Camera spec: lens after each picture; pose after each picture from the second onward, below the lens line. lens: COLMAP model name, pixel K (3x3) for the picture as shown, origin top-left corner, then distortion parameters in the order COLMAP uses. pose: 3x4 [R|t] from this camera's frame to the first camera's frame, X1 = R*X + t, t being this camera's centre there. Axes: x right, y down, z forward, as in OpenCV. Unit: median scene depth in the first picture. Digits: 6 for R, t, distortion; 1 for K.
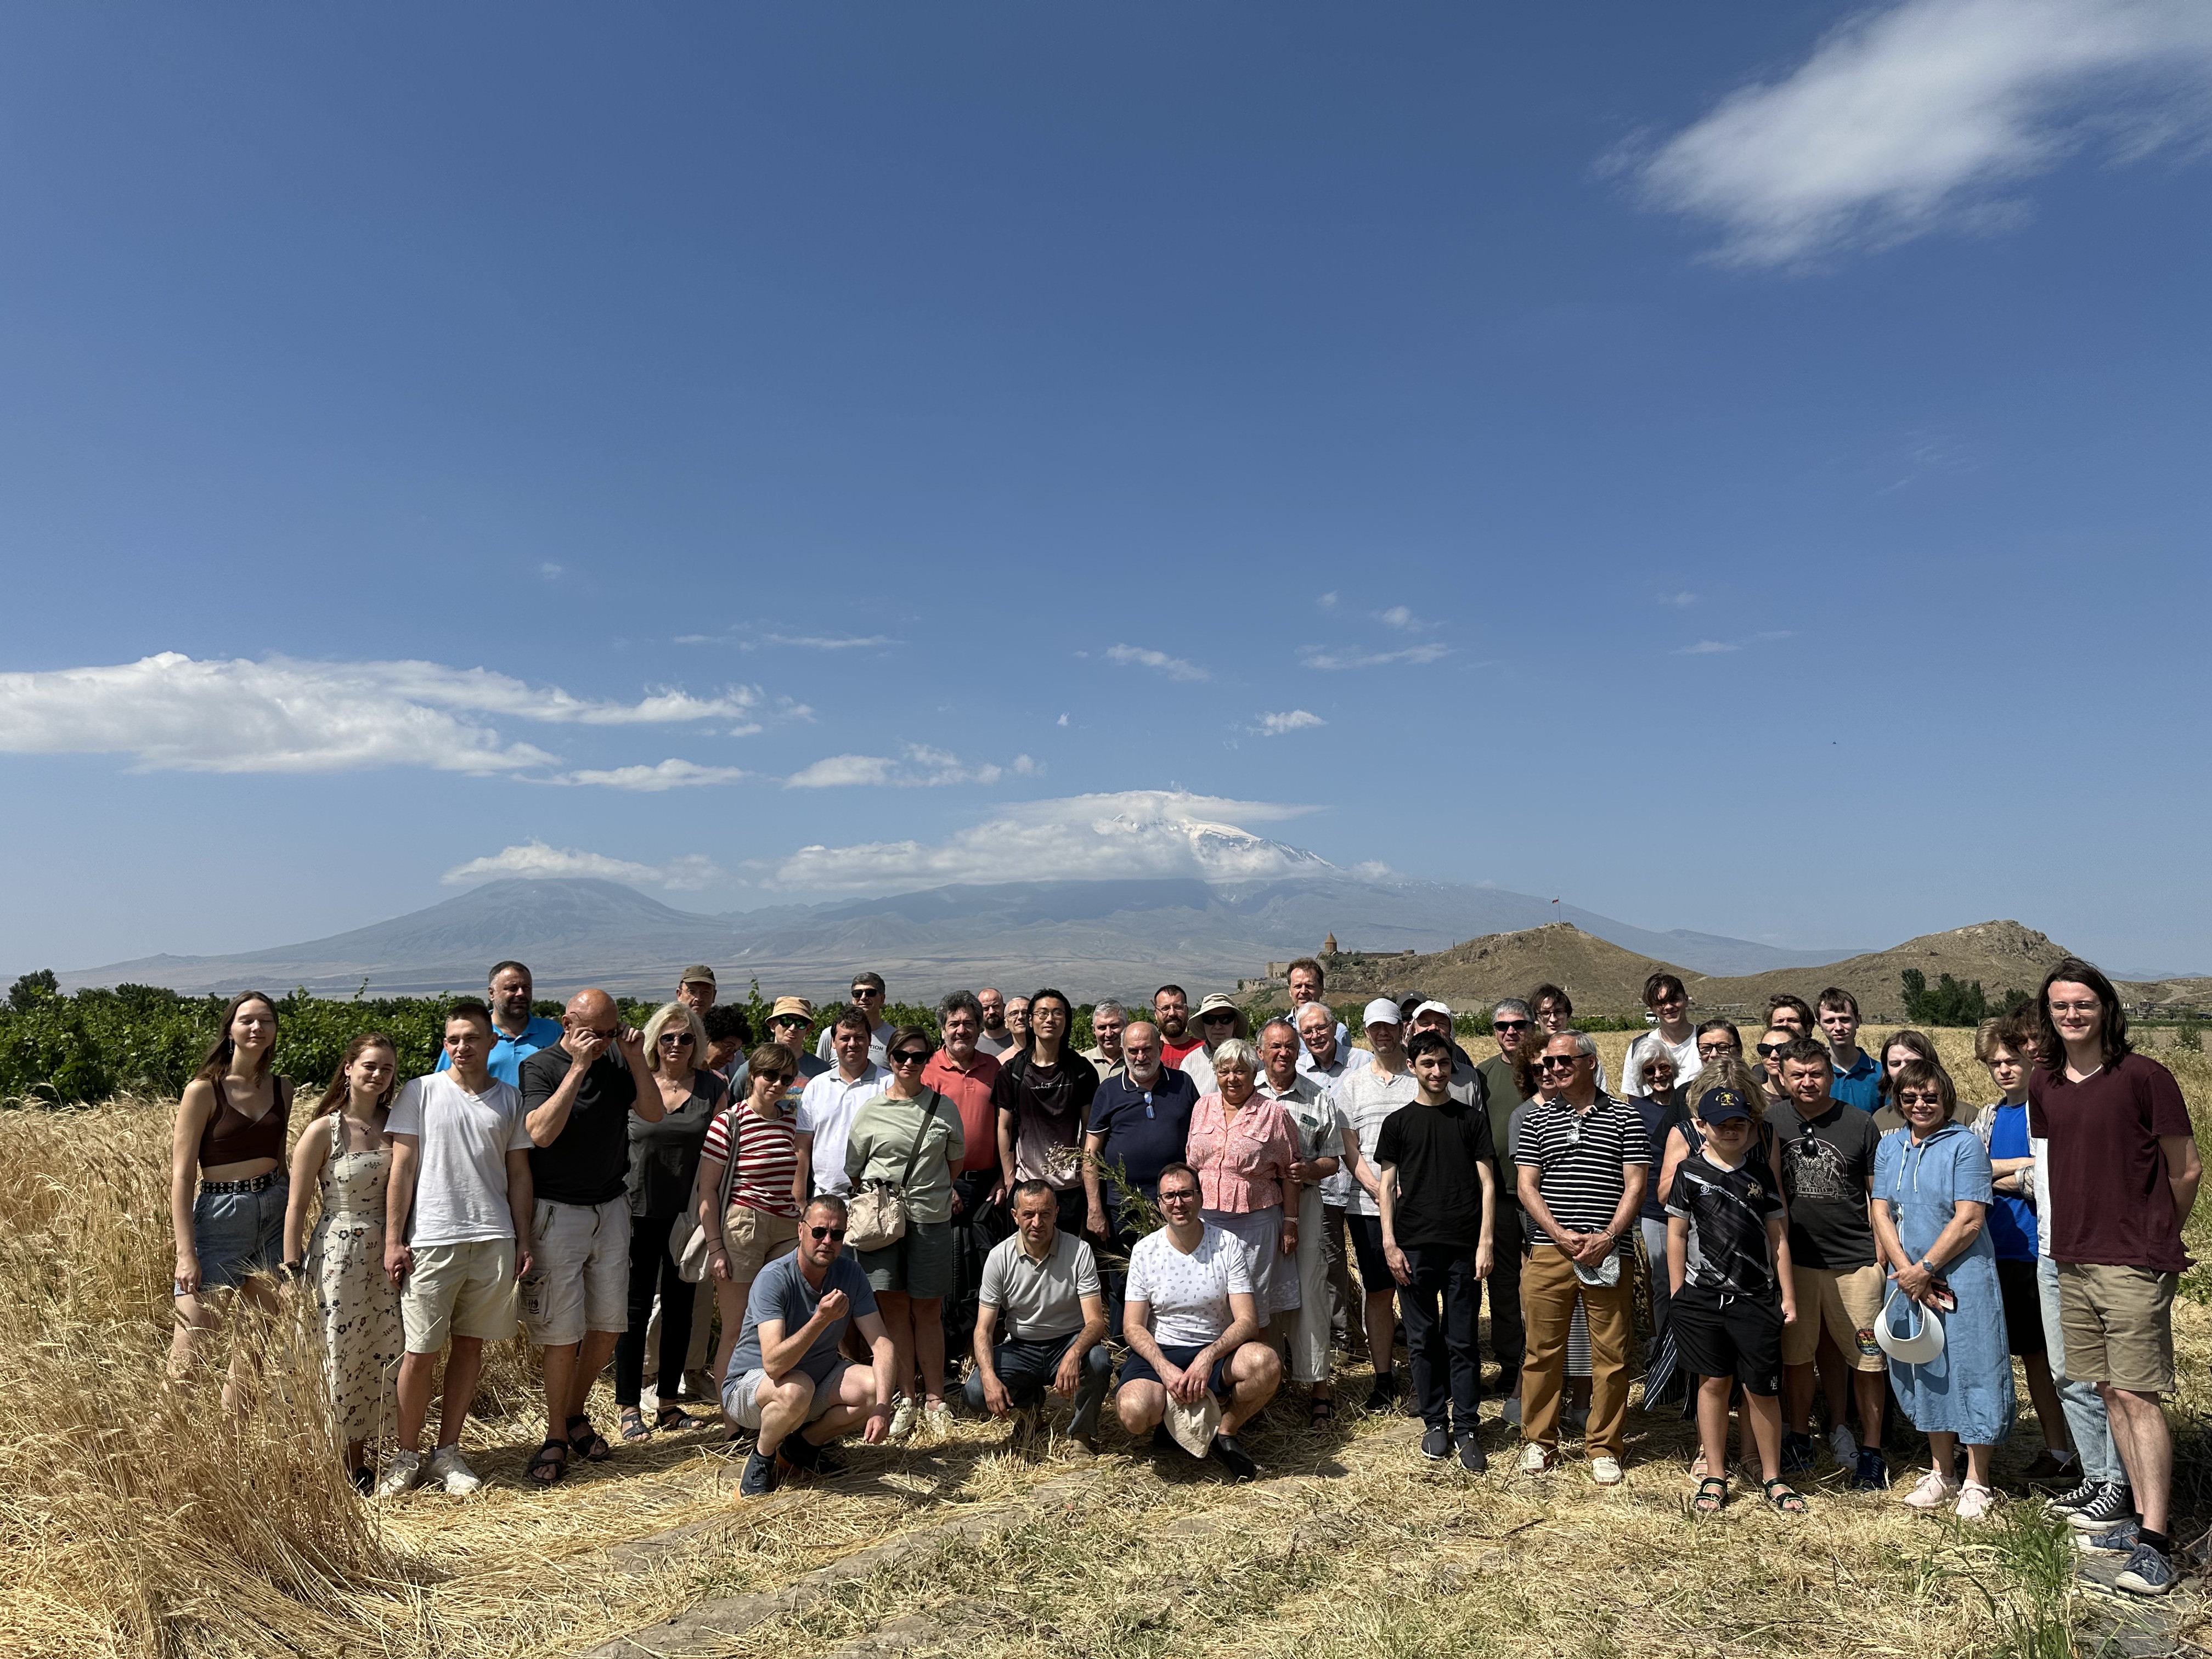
lens RADIAL K [[1687.5, 0, 1113.2], [0, 1687.5, 814.5], [0, 0, 1]] dist [0.063940, -0.061604]
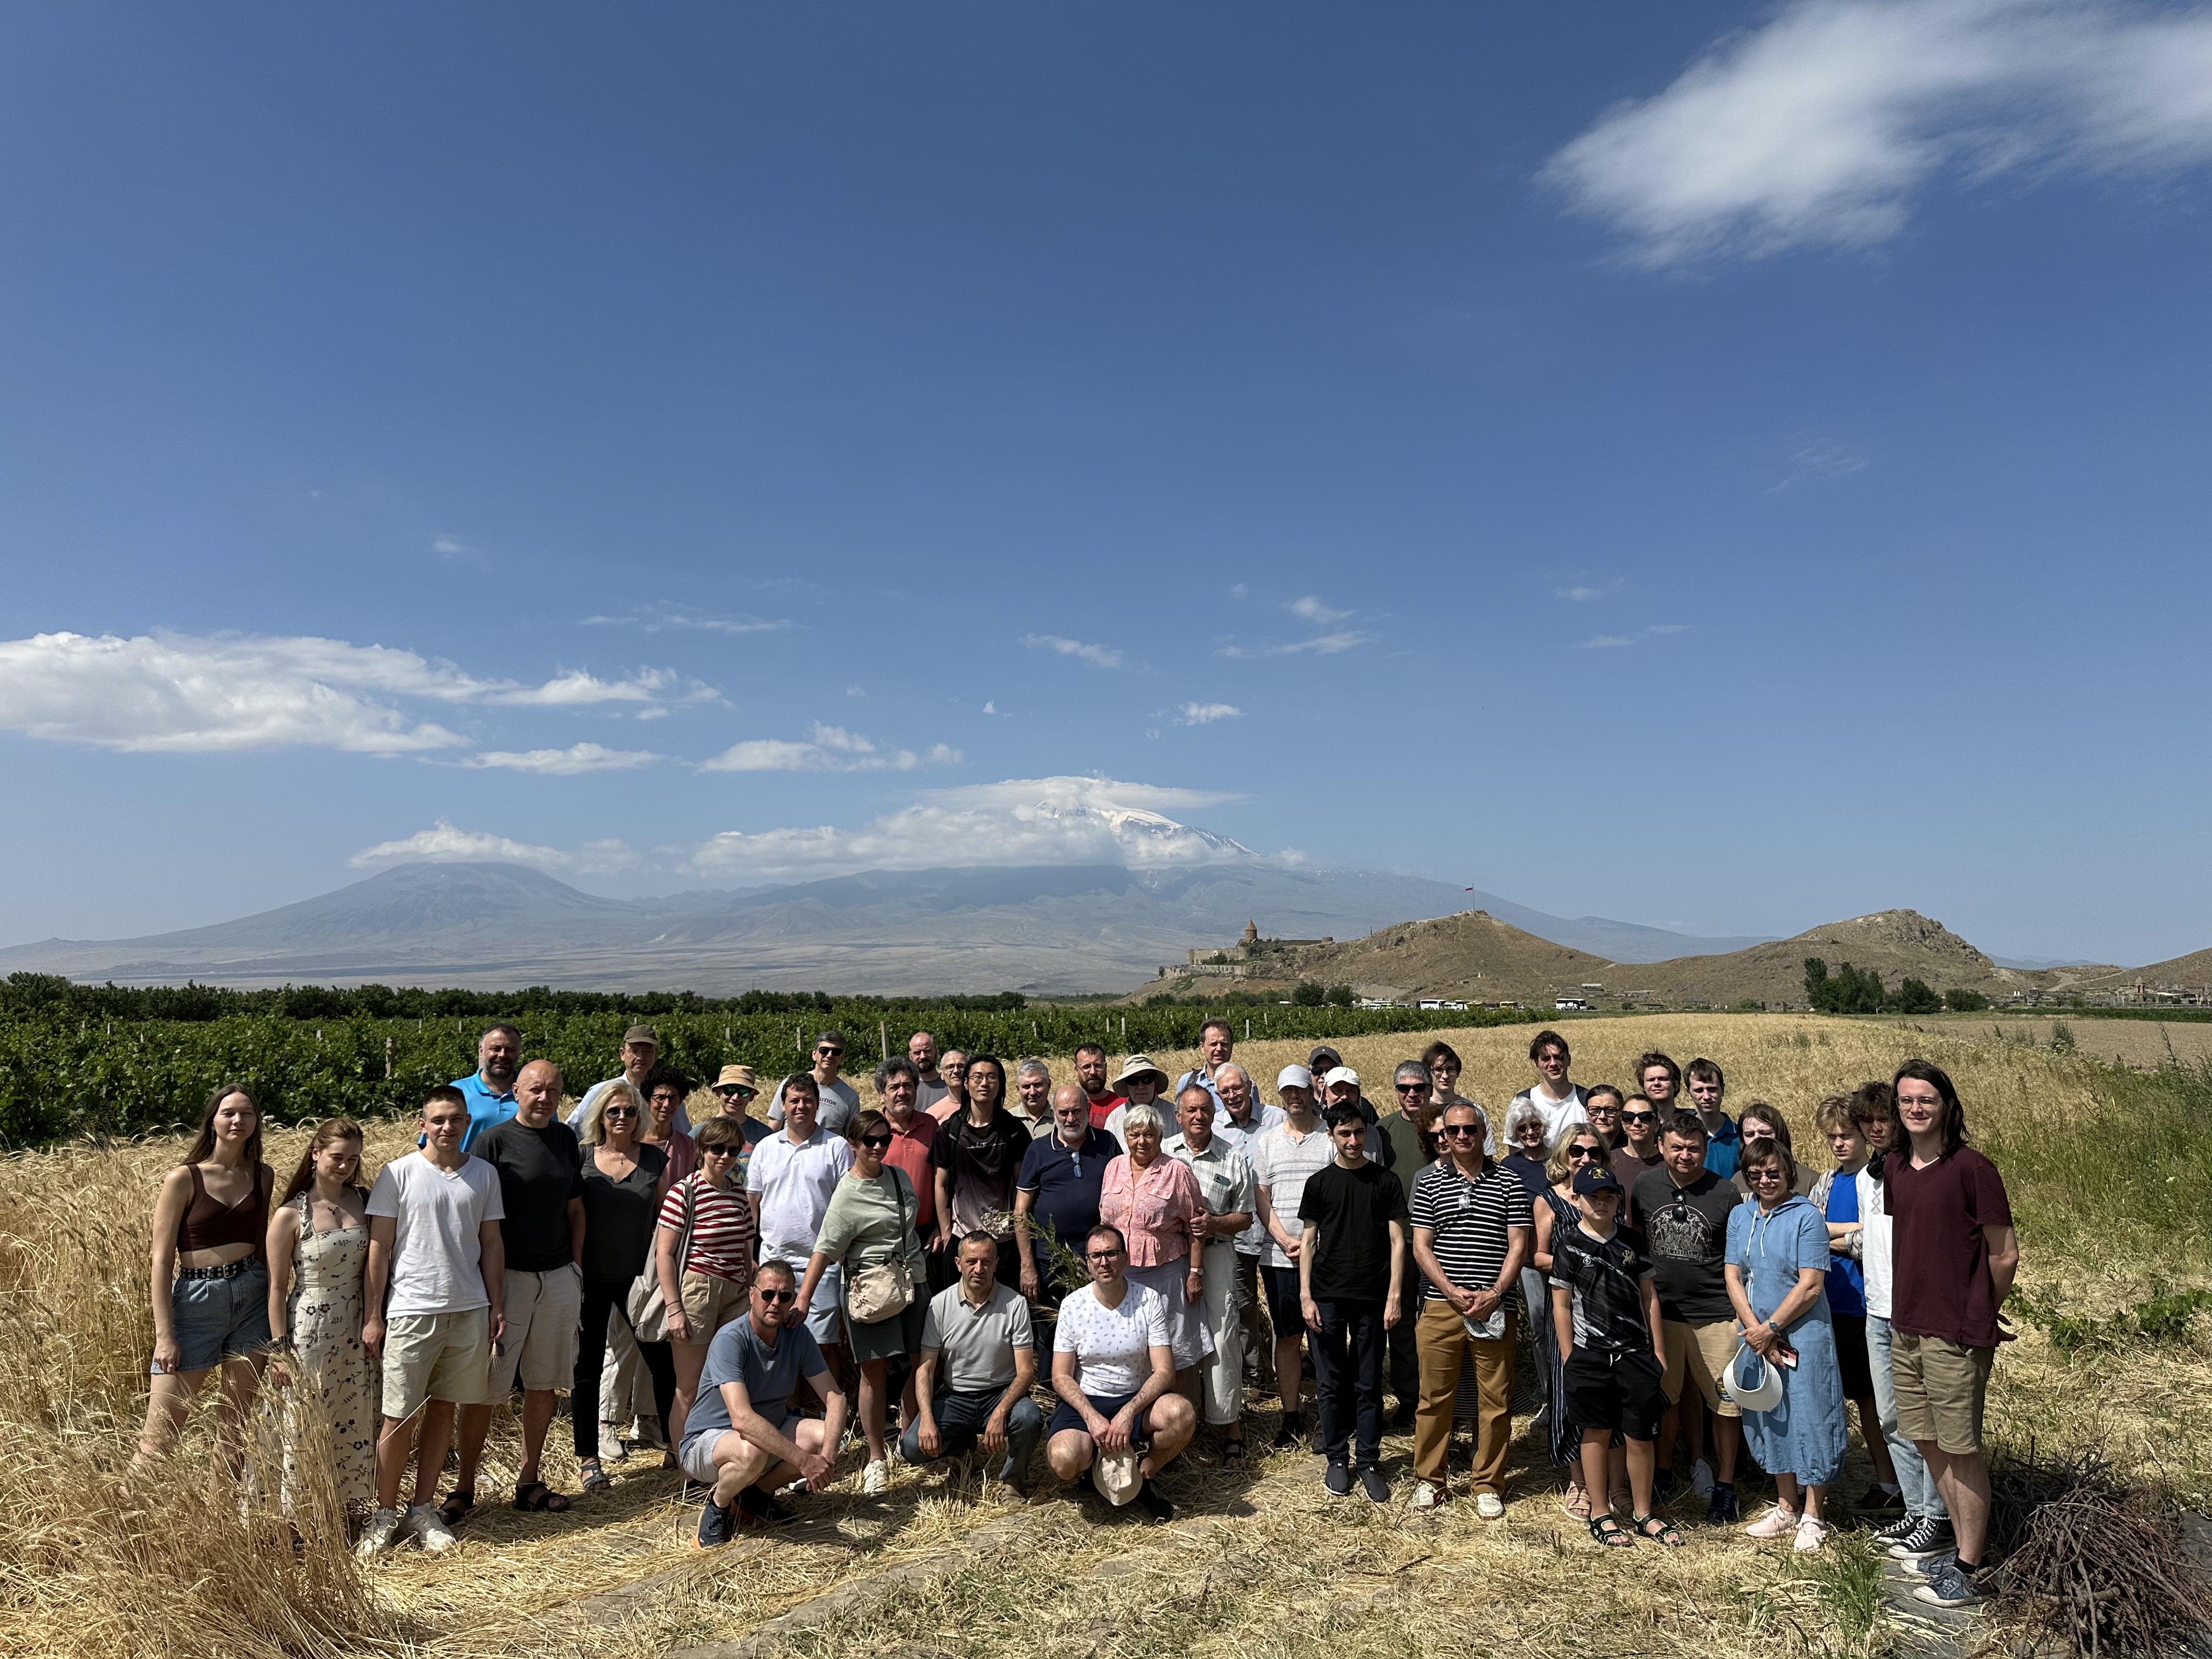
lens RADIAL K [[1687.0, 0, 1118.6], [0, 1687.0, 831.3], [0, 0, 1]] dist [0.070794, -0.073134]
pose [[0.998761, 0.006536, 0.049338, -0.008605], [-0.007418, 0.999815, 0.017721, -0.075717], [-0.049213, -0.018065, 0.998625, -0.089877]]
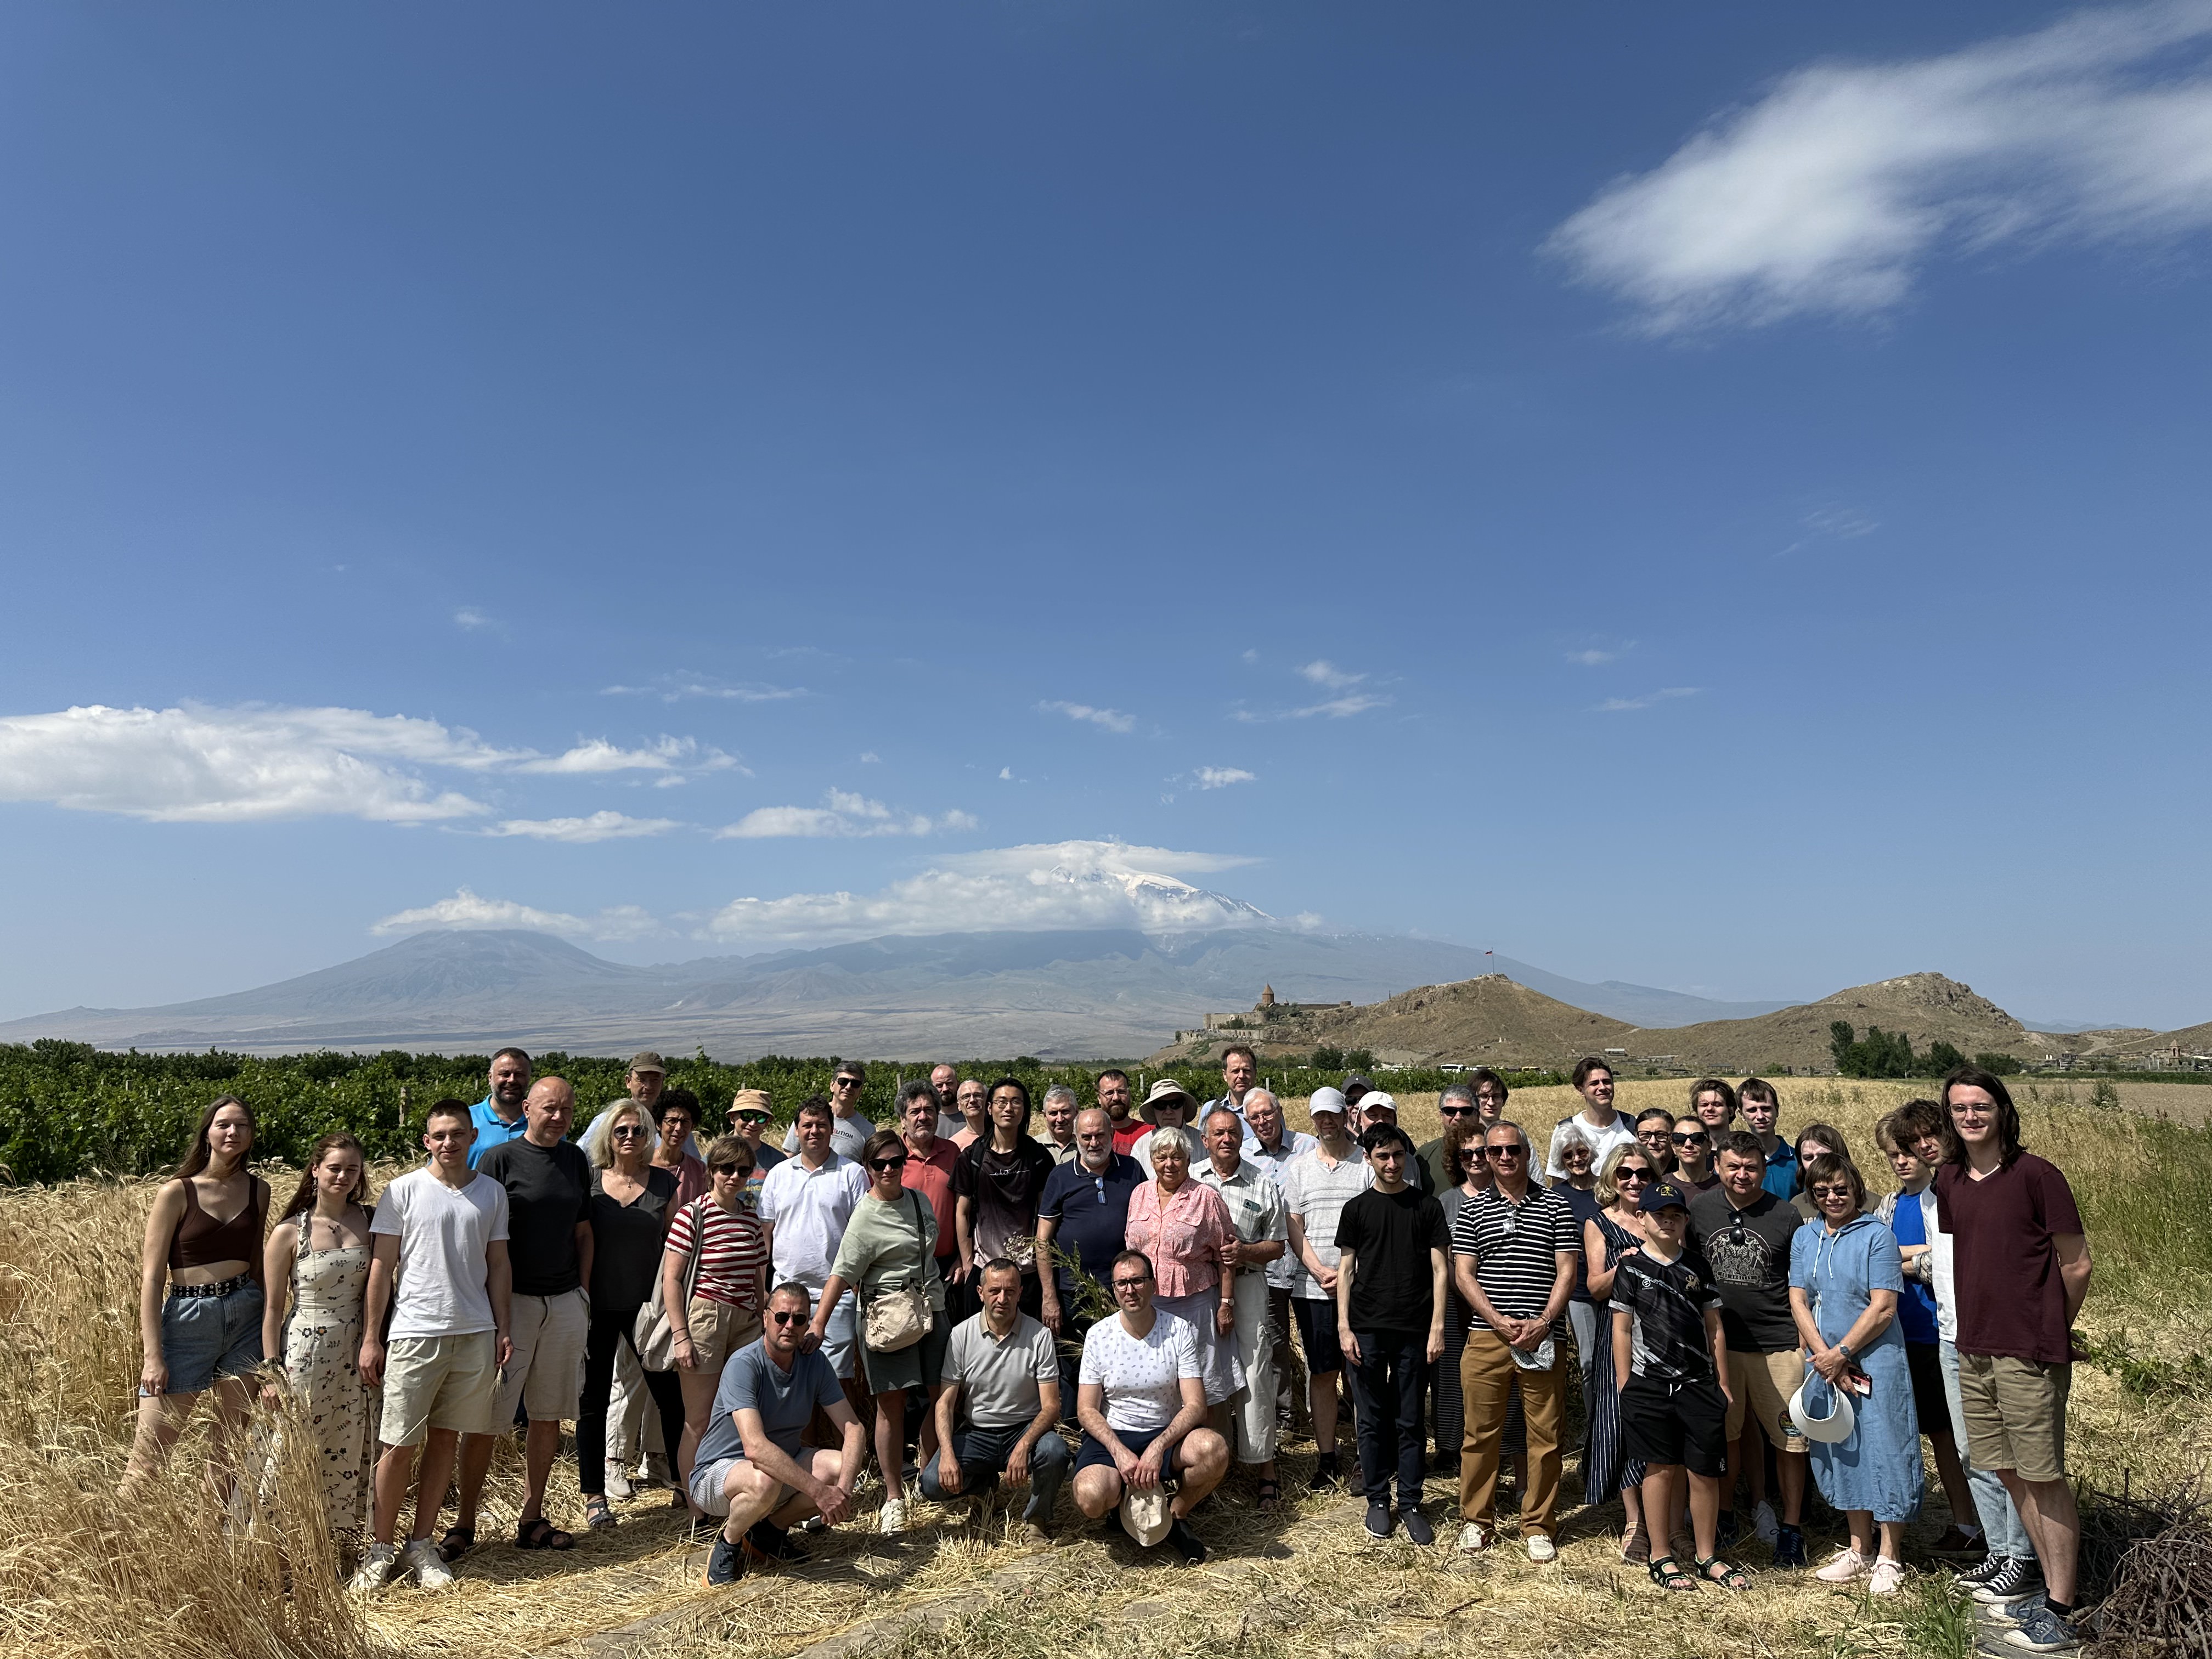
lens RADIAL K [[1688.3, 0, 1100.5], [0, 1688.3, 822.8], [0, 0, 1]] dist [0.062475, -0.057956]
pose [[0.999565, 0.003208, 0.029320, -0.013161], [-0.002466, 0.999676, -0.025326, -0.035044], [-0.029392, 0.025242, 0.999249, -0.051115]]
